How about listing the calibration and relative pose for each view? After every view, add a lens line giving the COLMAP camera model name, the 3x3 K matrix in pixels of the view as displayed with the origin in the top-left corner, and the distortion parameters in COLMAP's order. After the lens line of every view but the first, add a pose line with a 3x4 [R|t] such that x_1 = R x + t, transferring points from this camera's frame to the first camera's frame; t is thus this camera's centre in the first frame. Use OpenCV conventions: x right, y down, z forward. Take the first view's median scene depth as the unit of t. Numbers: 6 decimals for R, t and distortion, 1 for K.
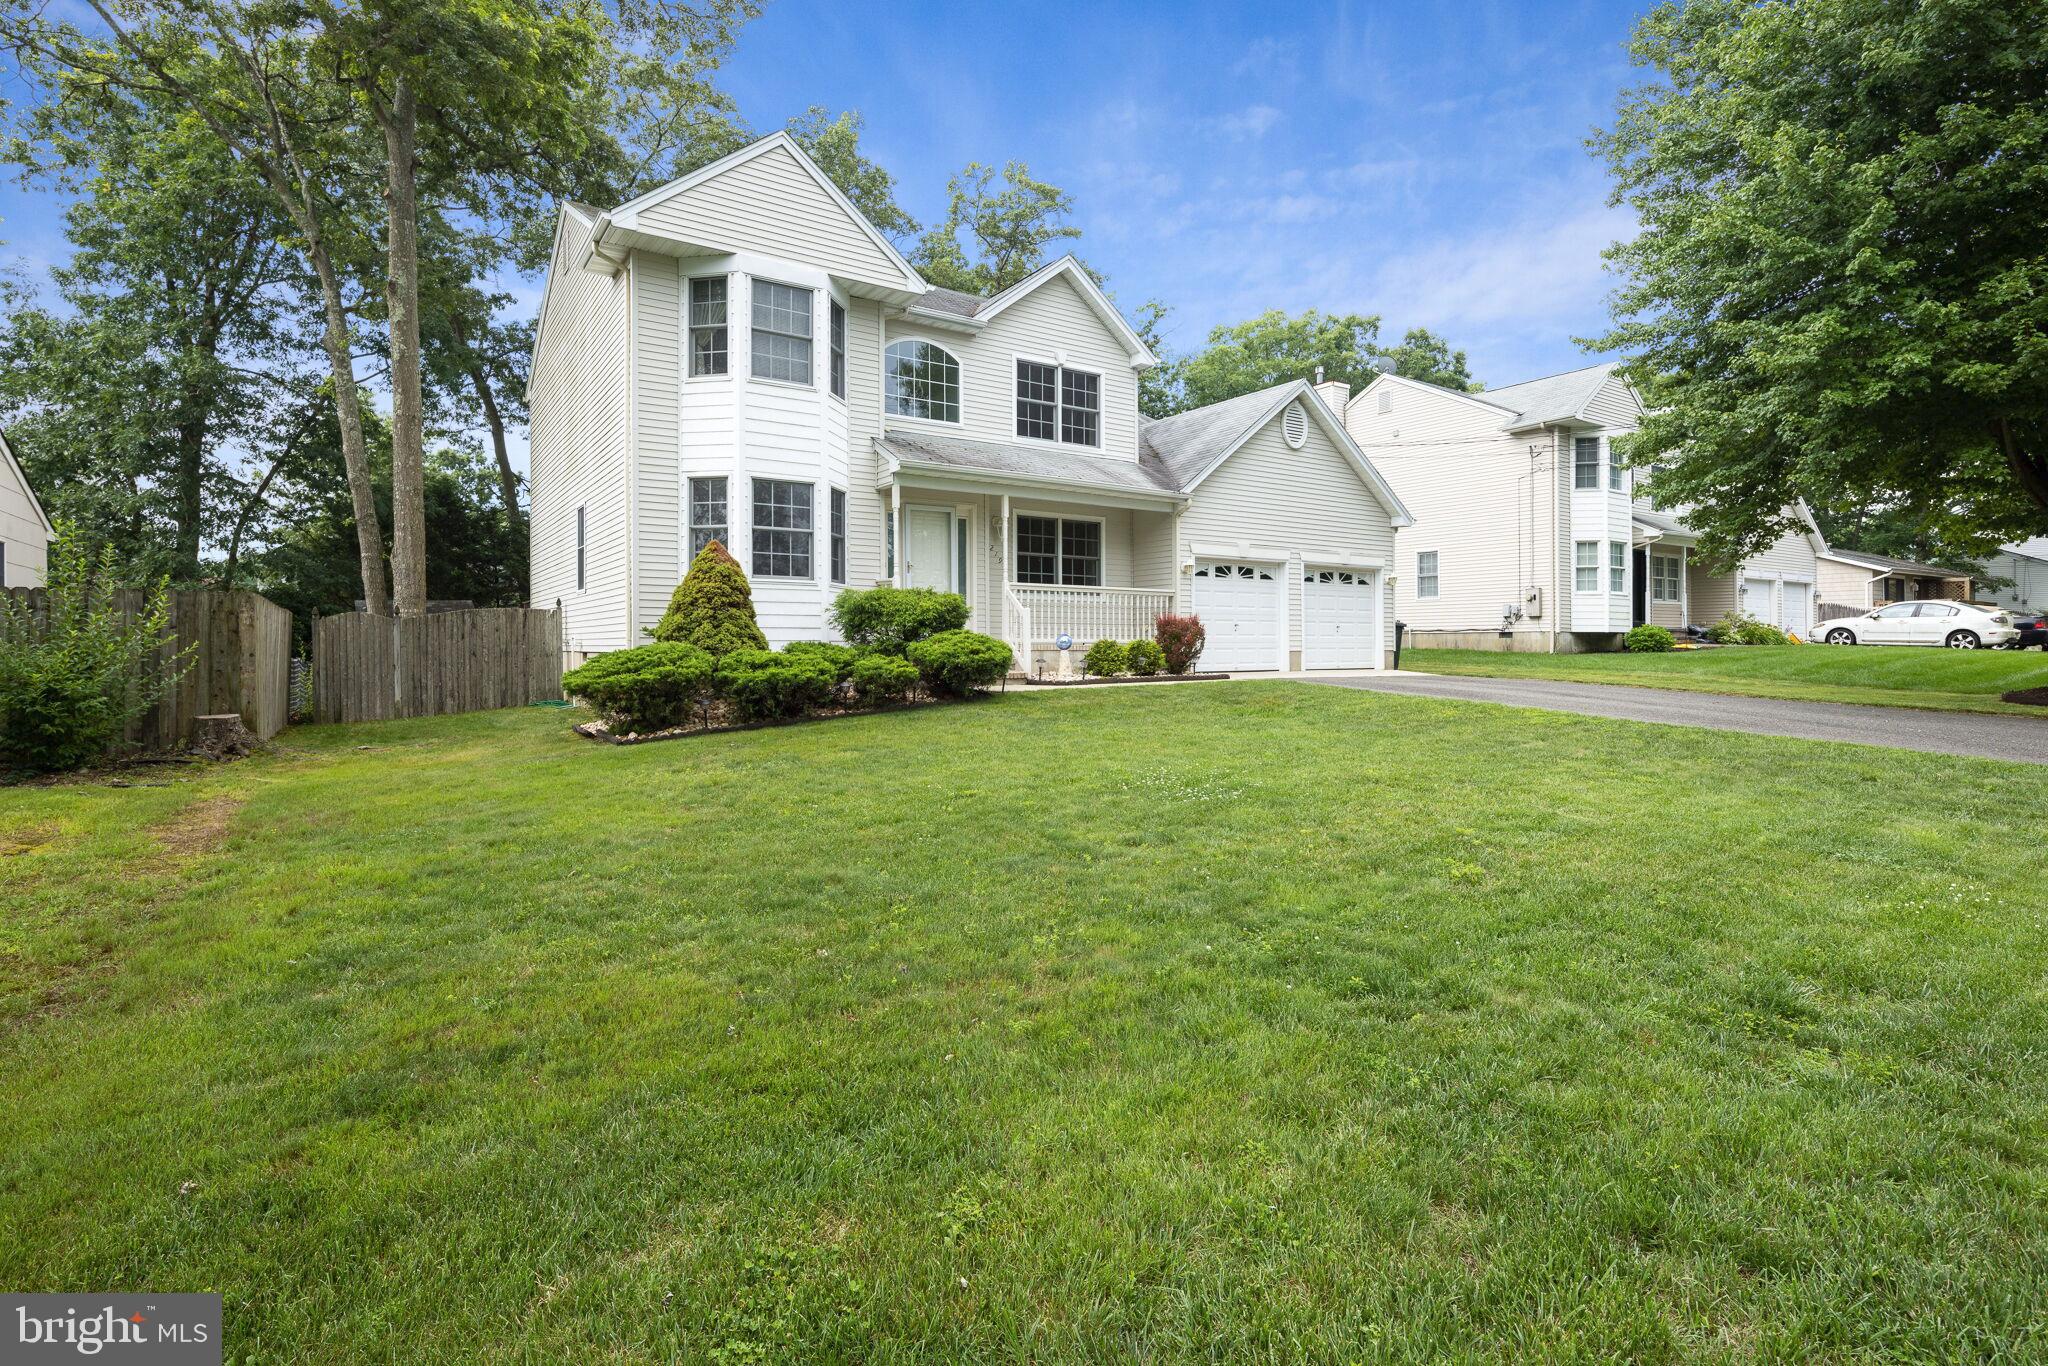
lens RADIAL K [[1020.5, 0, 1019.4], [0, 1020.5, 625.6], [0, 0, 1]] dist [-0.001048, -0.002354]
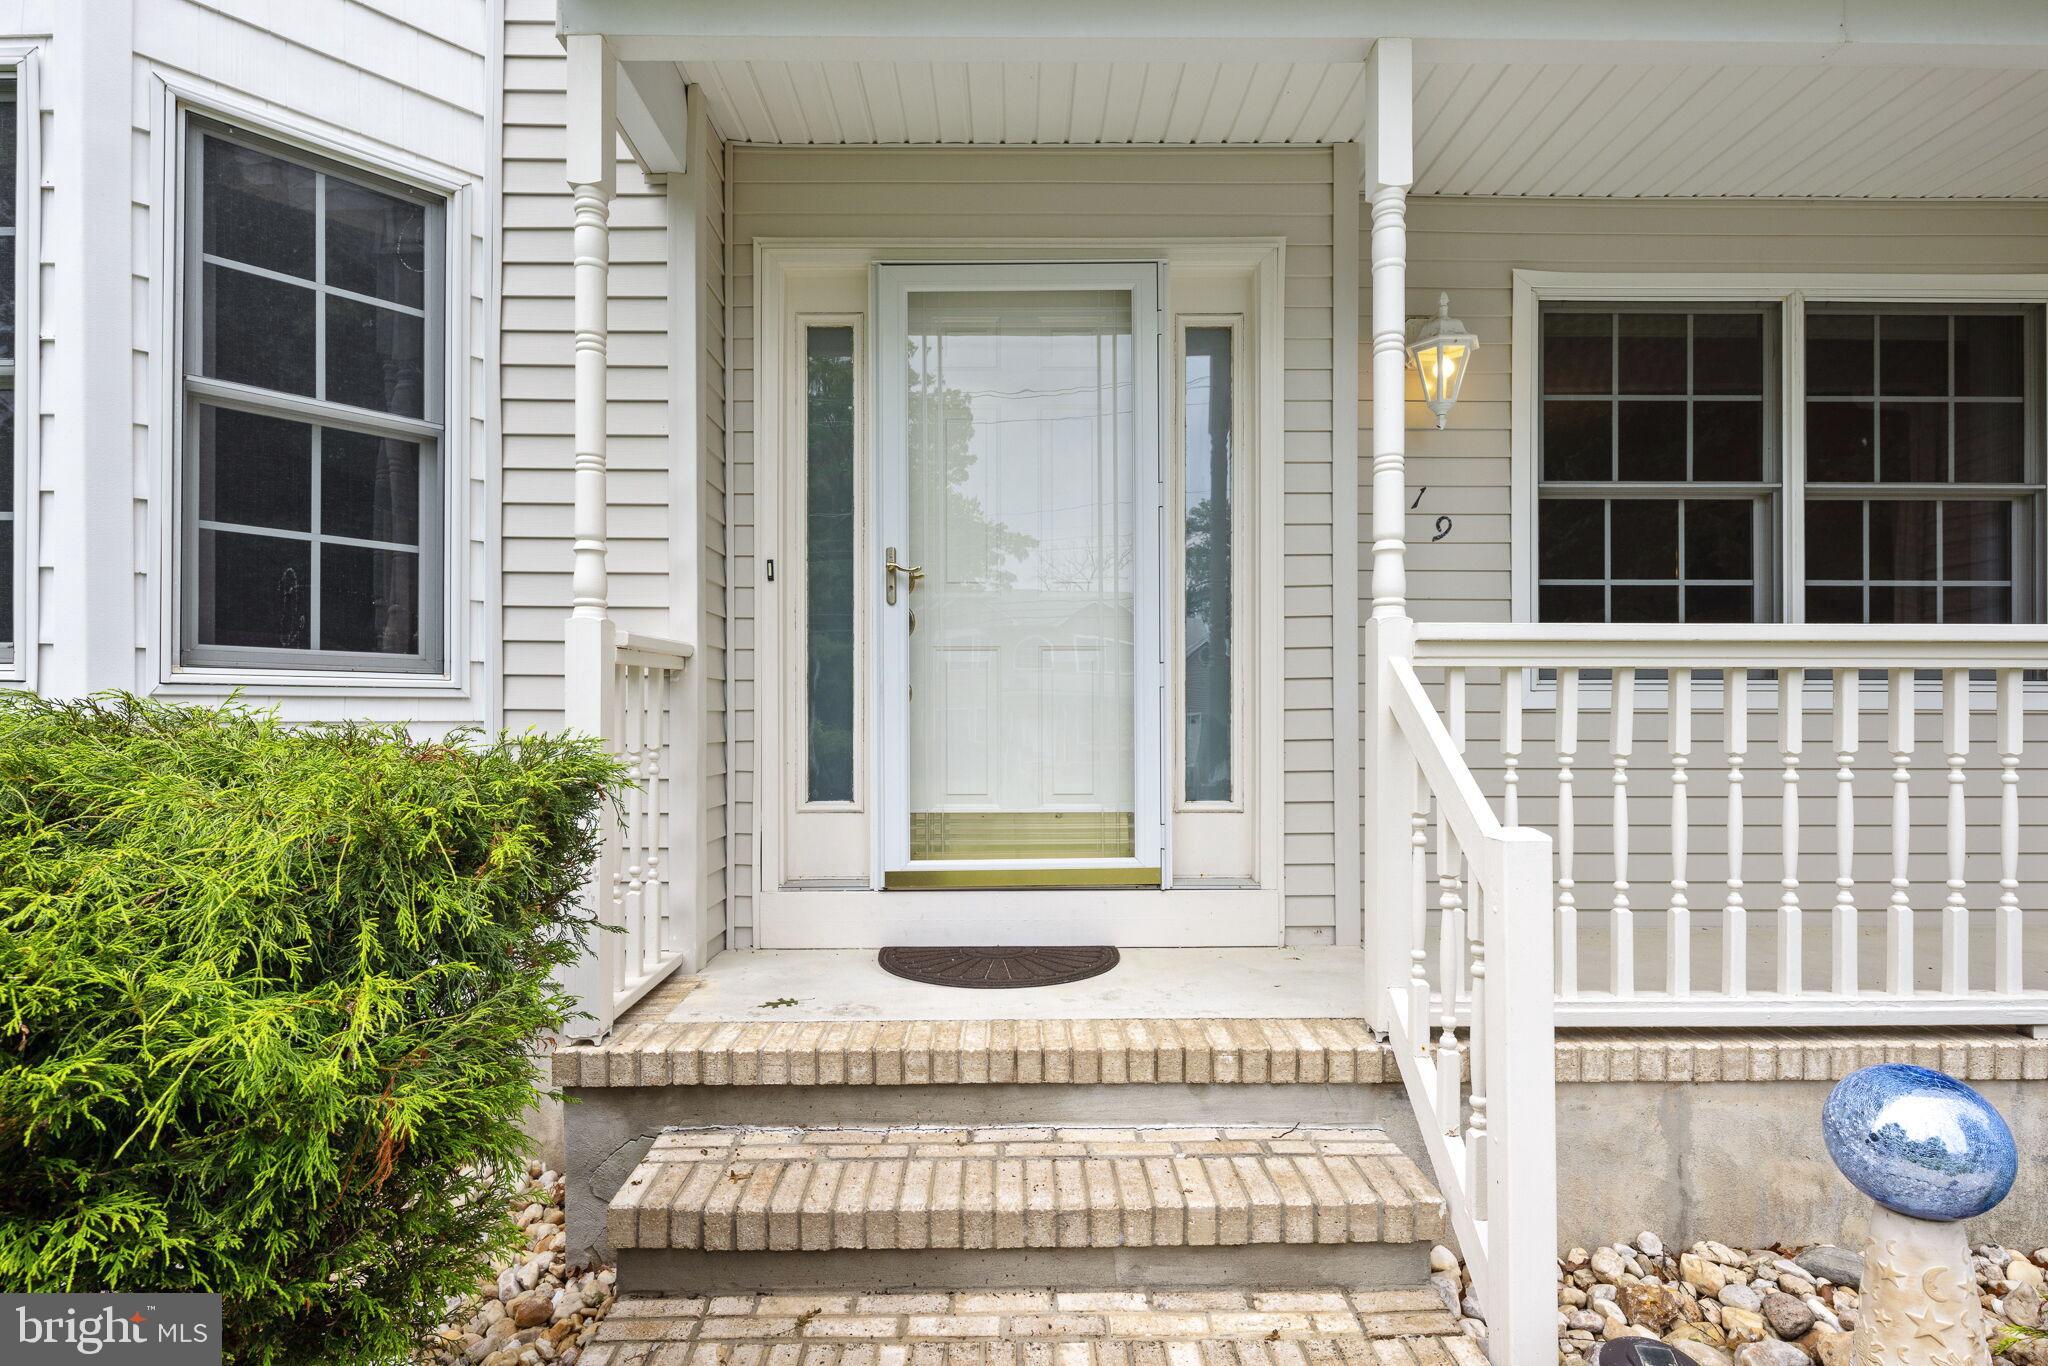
lens RADIAL K [[1020.5, 0, 995.2], [0, 1020.5, 728.8], [0, 0, 1]] dist [-0.001048, -0.002354]
pose [[0.833424, 0.005372, -0.552609, 0.020506], [0.011099, 0.999588, 0.026456, -0.028295], [0.552523, -0.028182, 0.833021, 0.761156]]
